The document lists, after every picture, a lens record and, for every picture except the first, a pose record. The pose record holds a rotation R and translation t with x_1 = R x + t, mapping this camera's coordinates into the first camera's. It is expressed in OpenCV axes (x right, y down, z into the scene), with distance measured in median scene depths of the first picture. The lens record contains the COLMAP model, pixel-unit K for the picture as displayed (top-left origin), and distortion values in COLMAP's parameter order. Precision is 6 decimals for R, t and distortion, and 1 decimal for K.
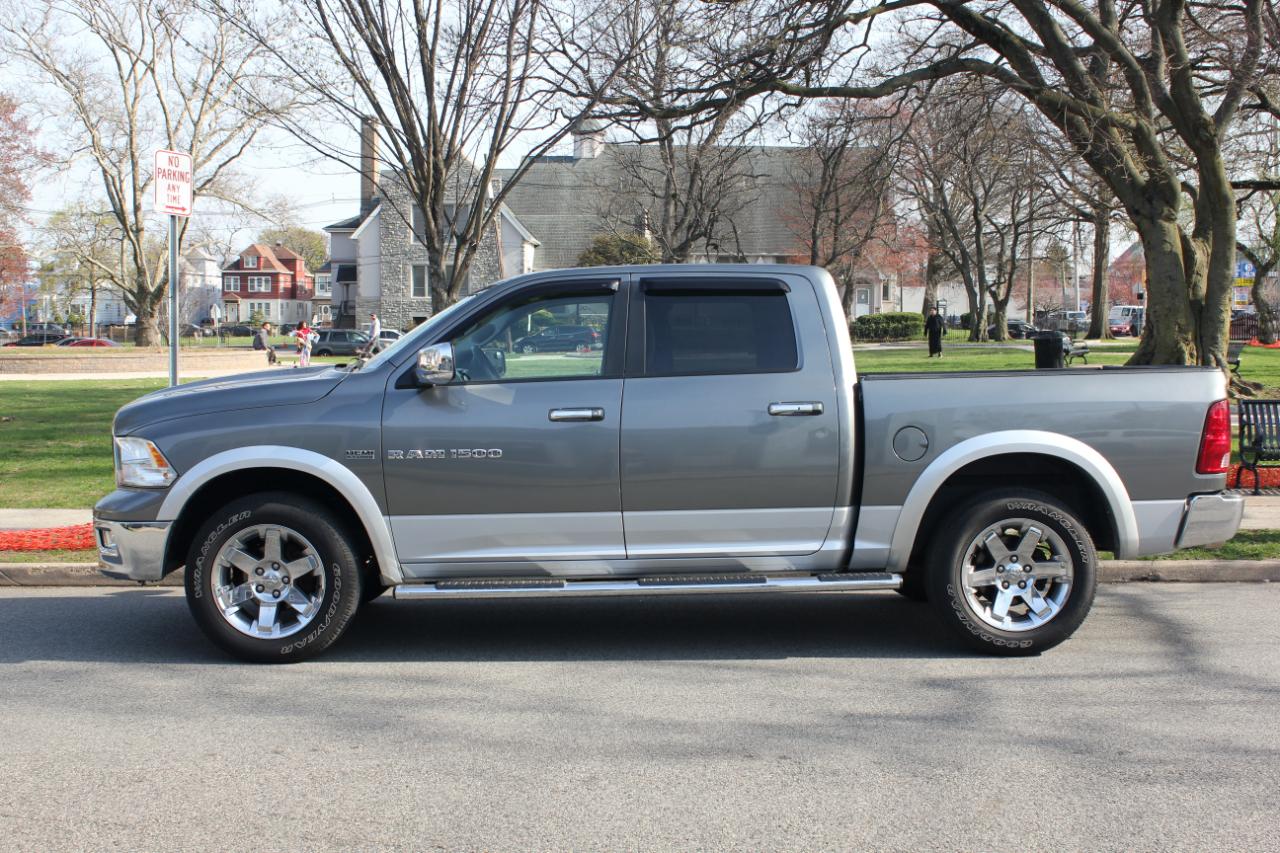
lens RADIAL K [[1511.3, 0, 626.8], [0, 1511.3, 431.3], [0, 0, 1]] dist [-0.045956, 0.000000]
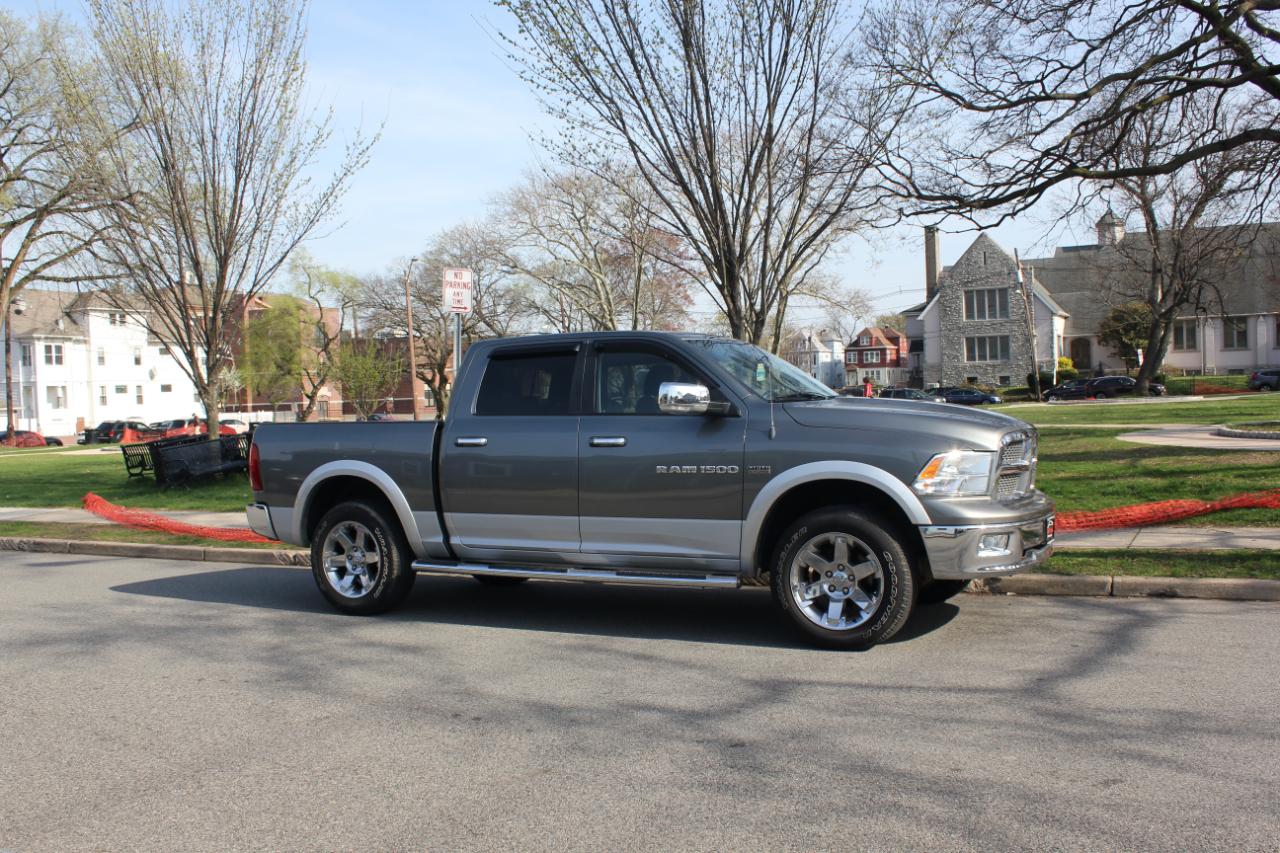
lens RADIAL K [[1140.1, 0, 645.3], [0, 1140.1, 429.3], [0, 0, 1]] dist [-0.133621, 0.091992]
pose [[0.897132, -0.020687, -0.441278, 0.183565], [0.006008, 0.999382, -0.034636, 0.003179], [0.441721, 0.028421, 0.896702, 0.061547]]
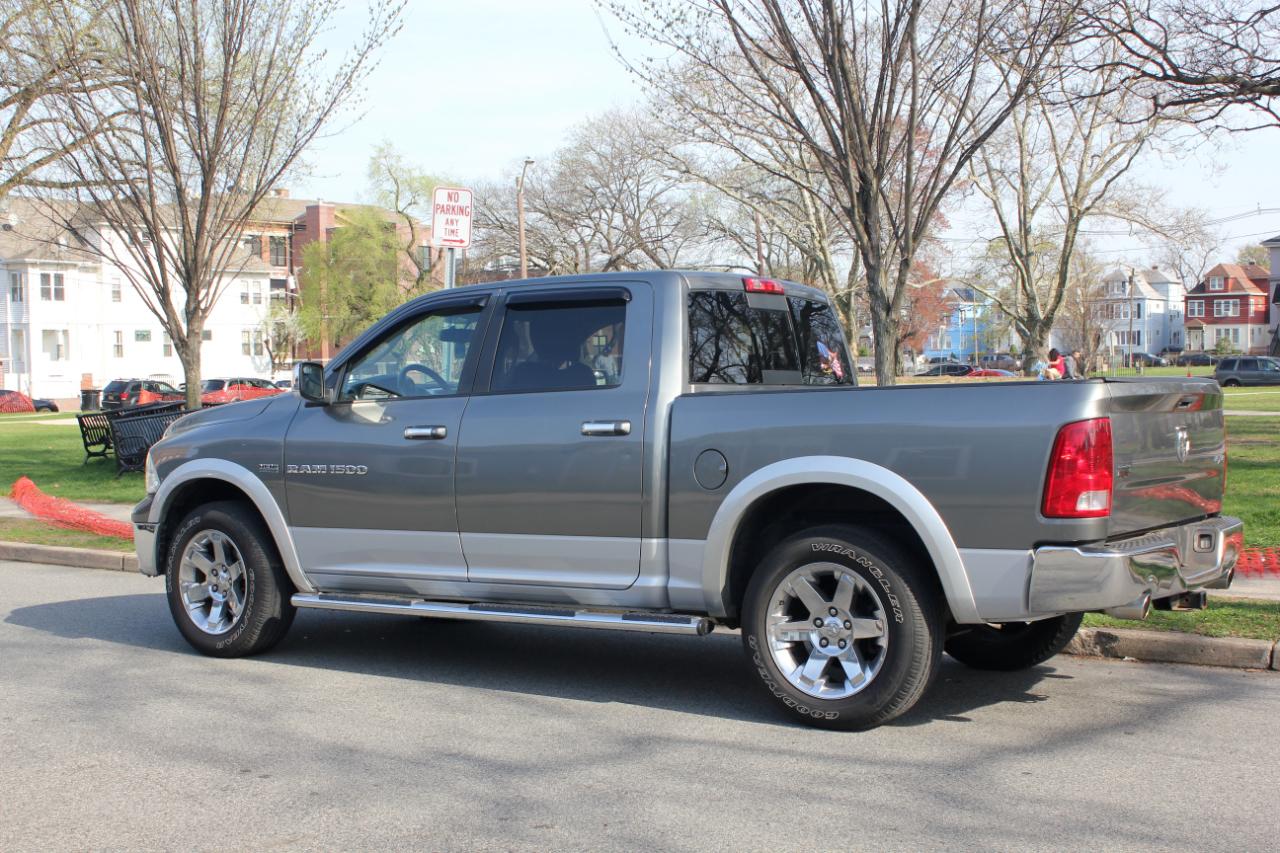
lens RADIAL K [[1638.1, 0, 637.8], [0, 1638.1, 425.6], [0, 0, 1]] dist [-0.042277, 0.000000]
pose [[0.818116, 0.007417, -0.575006, 0.258821], [-0.023327, 0.999522, -0.020296, 0.001094], [0.574580, 0.030018, 0.817898, 0.074350]]
